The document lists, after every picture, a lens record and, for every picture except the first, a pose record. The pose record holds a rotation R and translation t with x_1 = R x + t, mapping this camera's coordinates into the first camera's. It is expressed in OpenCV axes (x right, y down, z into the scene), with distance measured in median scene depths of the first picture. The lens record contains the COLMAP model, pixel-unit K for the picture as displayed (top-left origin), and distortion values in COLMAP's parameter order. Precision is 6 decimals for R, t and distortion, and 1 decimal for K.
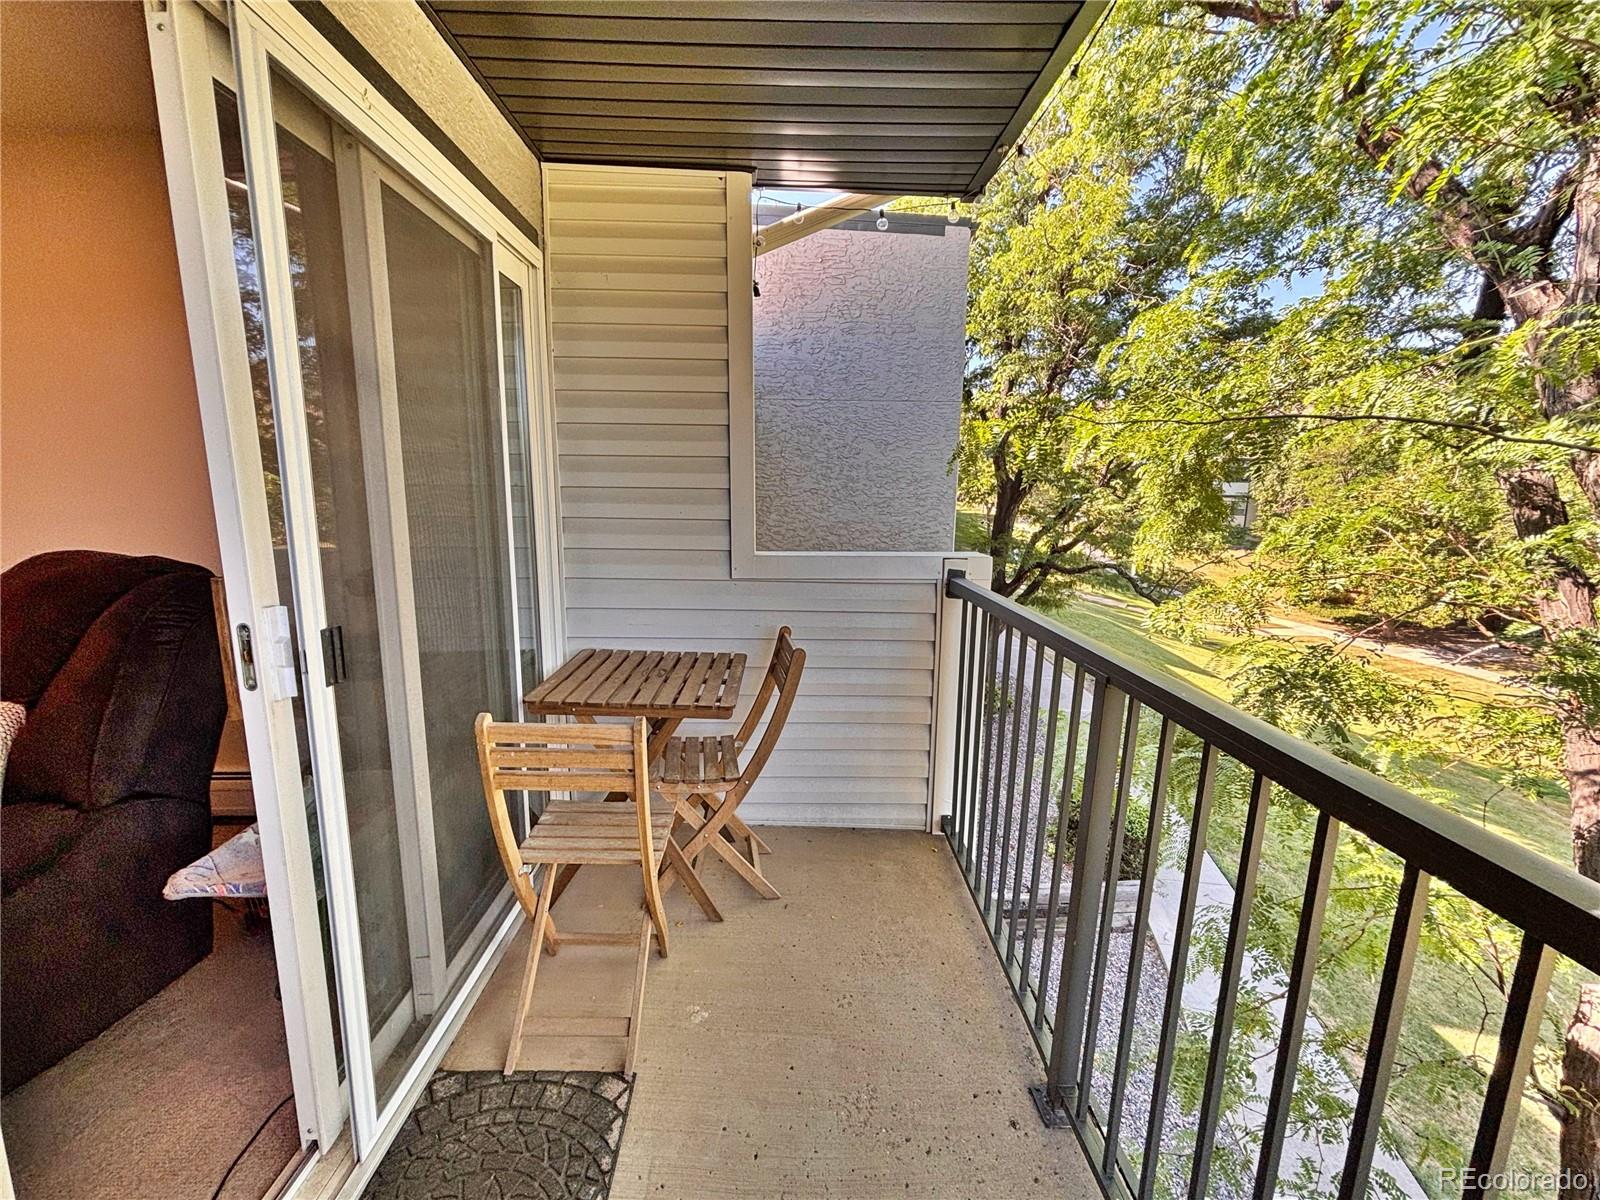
lens RADIAL K [[662.3, 0, 796.8], [0, 662.3, 599.2], [0, 0, 1]] dist [-0.000794, 0.000347]
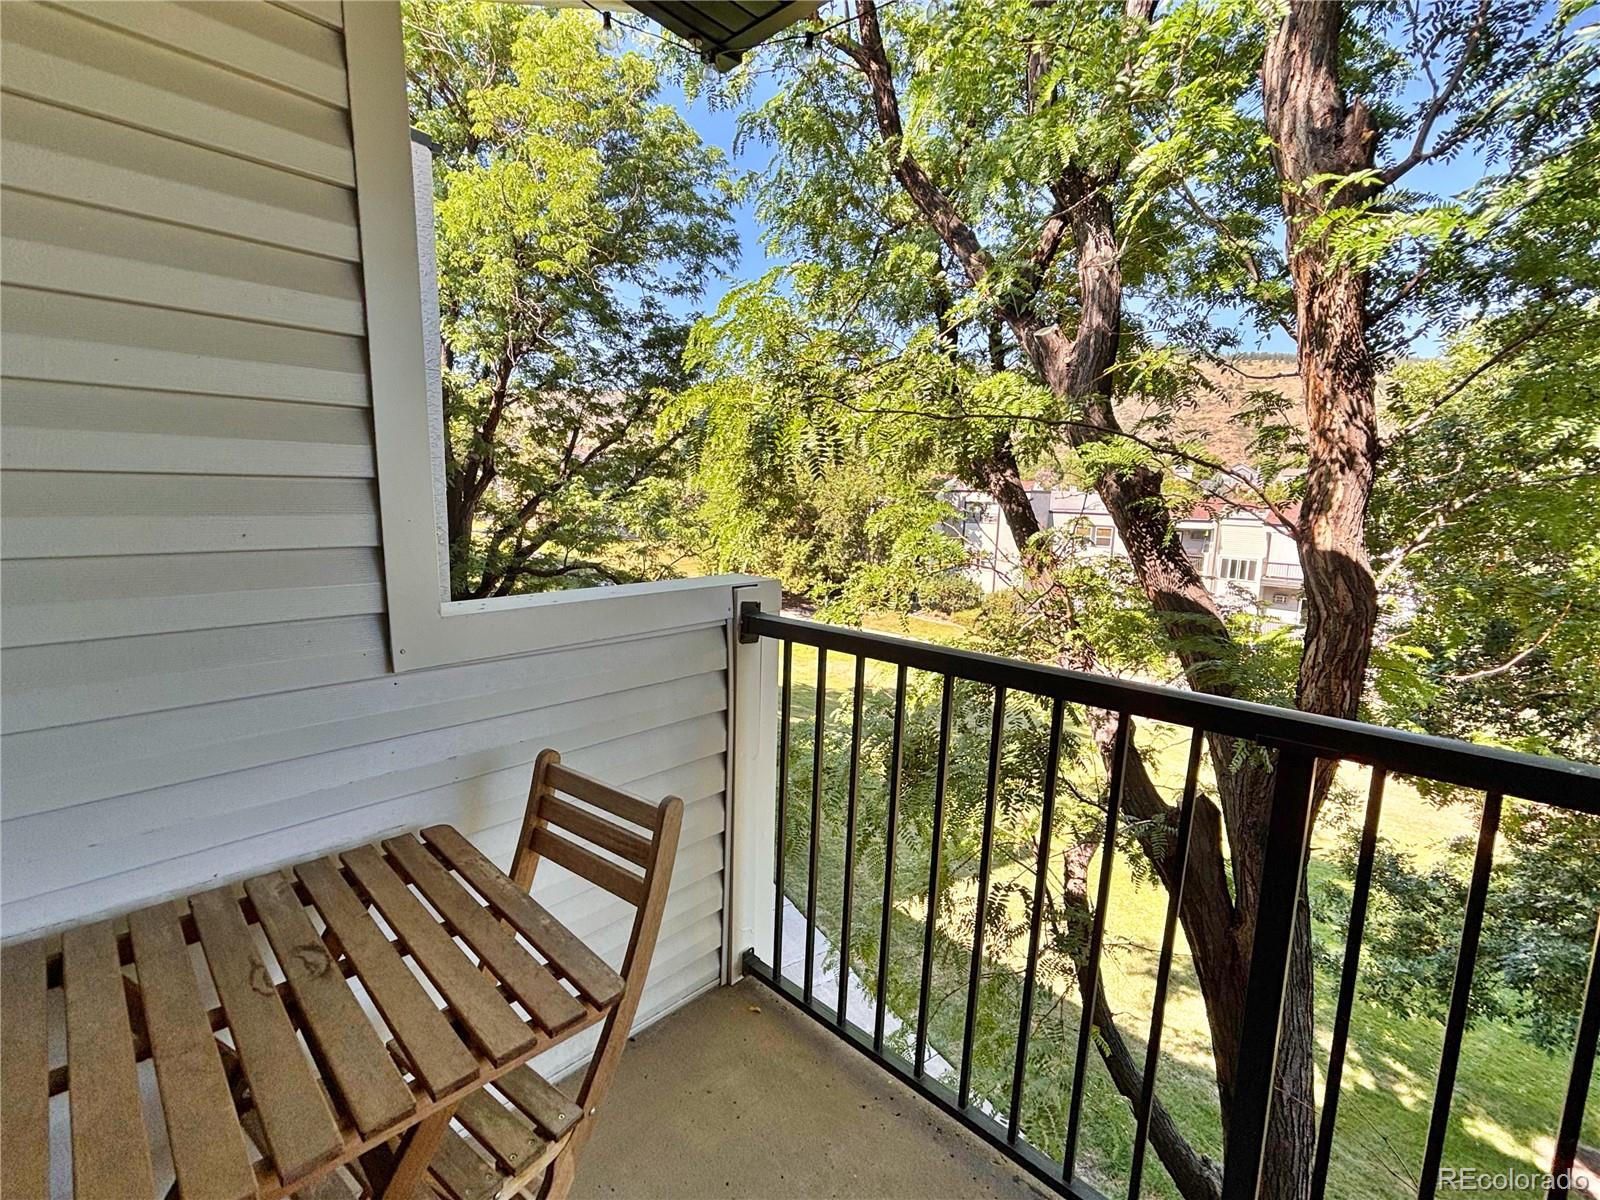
lens RADIAL K [[706.9, 0, 801.1], [0, 706.9, 596.6], [0, 0, 1]] dist [-0.001517, 0.000683]
pose [[0.698696, -0.101784, 0.708141, -0.052025], [0.106900, 0.993569, 0.037335, -0.015413], [-0.707387, 0.049614, 0.705083, 0.095999]]
